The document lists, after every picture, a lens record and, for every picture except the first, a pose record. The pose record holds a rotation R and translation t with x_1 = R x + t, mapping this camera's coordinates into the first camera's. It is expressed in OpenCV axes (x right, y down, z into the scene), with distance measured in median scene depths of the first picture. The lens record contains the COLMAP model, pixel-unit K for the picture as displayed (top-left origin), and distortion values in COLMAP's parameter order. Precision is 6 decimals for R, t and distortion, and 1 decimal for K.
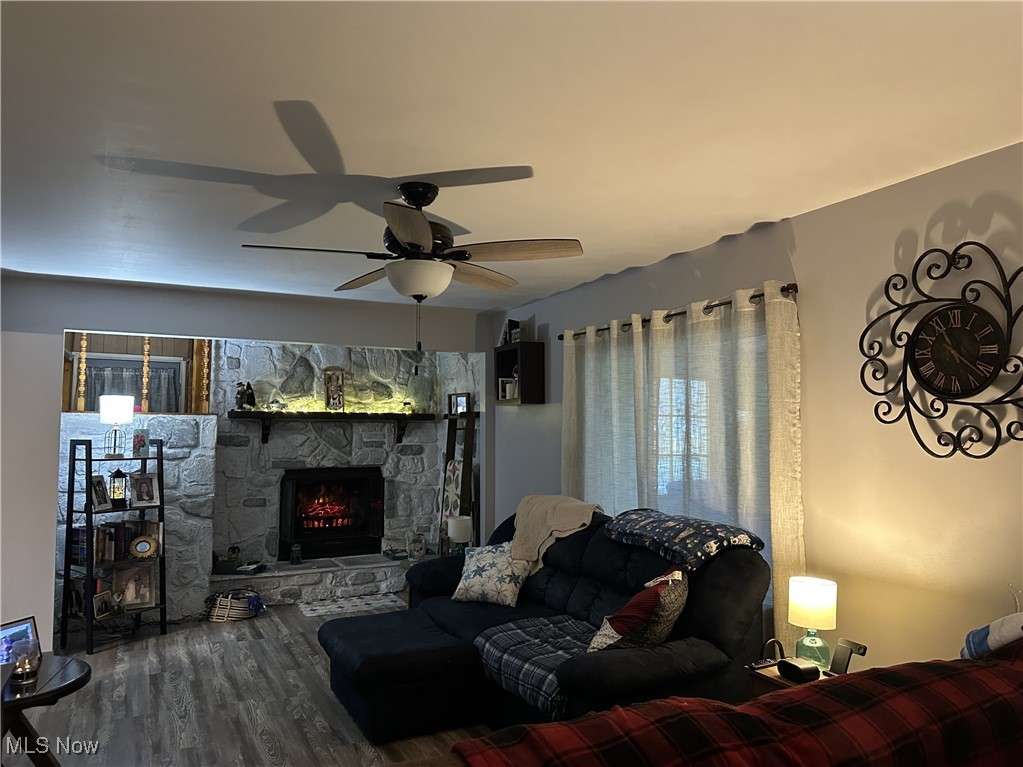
lens RADIAL K [[716.6, 0, 511.3], [0, 716.6, 386.4], [0, 0, 1]] dist [0.060471, -0.079607]
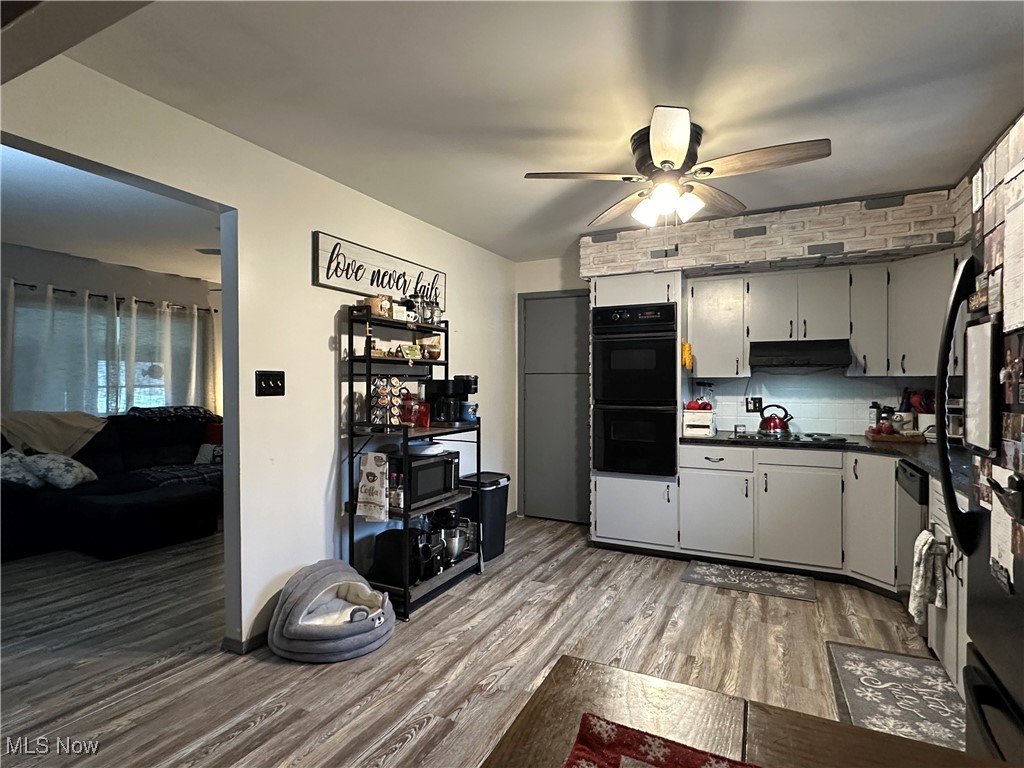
lens RADIAL K [[534.3, 0, 512.2], [0, 534.3, 384.4], [0, 0, 1]] dist [0.000129, 0.000024]
pose [[-0.596106, -0.001709, 0.802904, -1.447407], [-0.057578, 0.997514, -0.040625, 0.113864], [-0.800839, -0.070446, -0.594722, 1.038323]]
